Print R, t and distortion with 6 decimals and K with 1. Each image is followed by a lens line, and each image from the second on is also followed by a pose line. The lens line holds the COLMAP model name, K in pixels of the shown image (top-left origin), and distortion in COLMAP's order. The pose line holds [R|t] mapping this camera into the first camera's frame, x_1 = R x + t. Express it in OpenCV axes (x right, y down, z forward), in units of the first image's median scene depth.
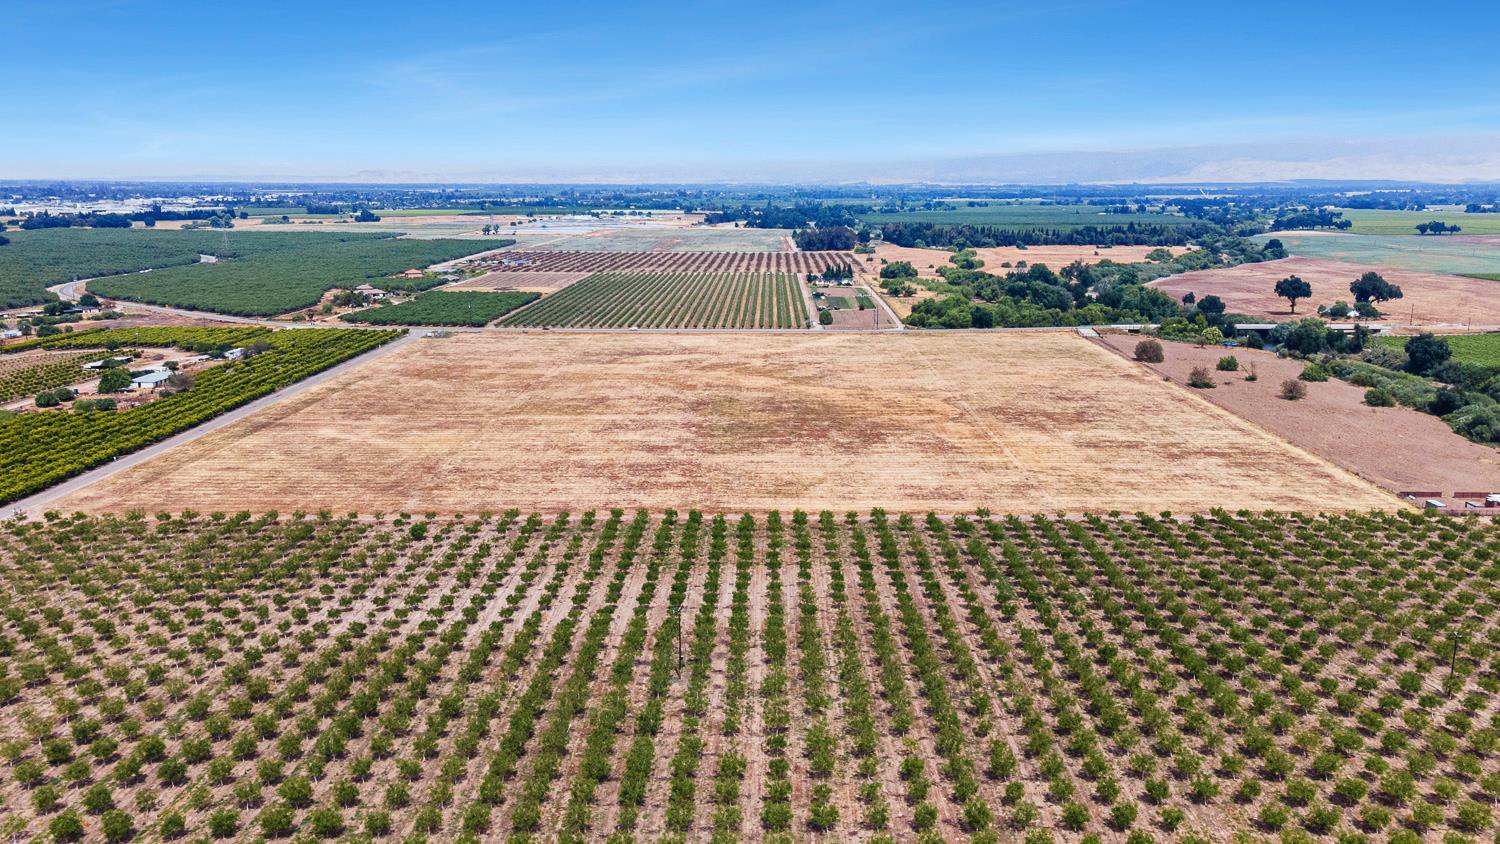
lens RADIAL K [[1104.6, 0, 761.4], [0, 1104.6, 418.7], [0, 0, 1]] dist [0.014138, 0.012509]
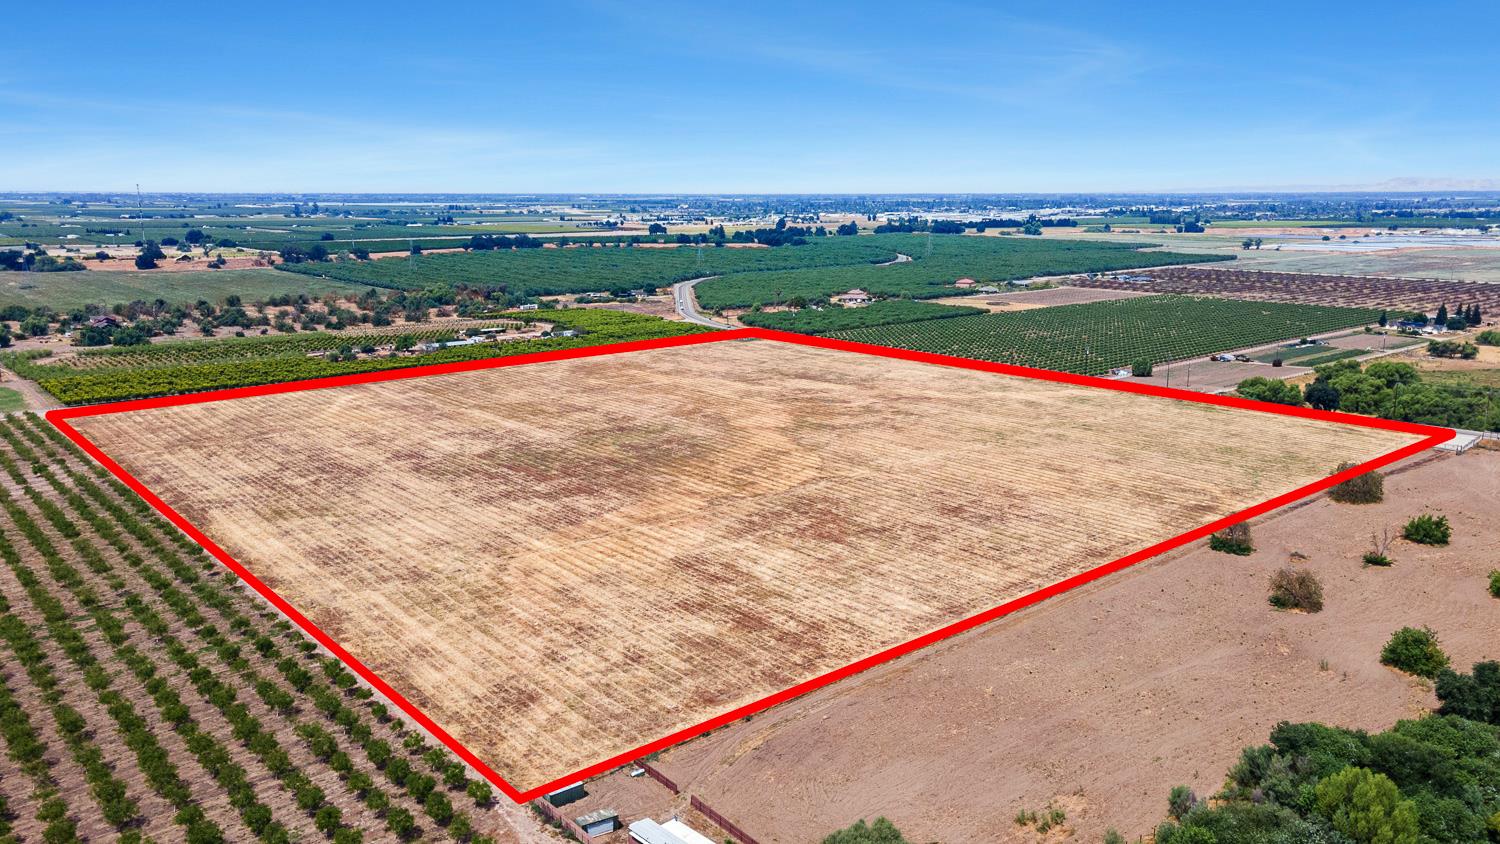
lens RADIAL K [[1104.6, 0, 752.6], [0, 1104.6, 419.8], [0, 0, 1]] dist [0.014138, 0.012509]
pose [[0.648347, 0.150366, -0.746348, 0.403850], [-0.156532, 0.985687, 0.062608, -0.055875], [0.745080, 0.076236, 0.662604, 0.276811]]
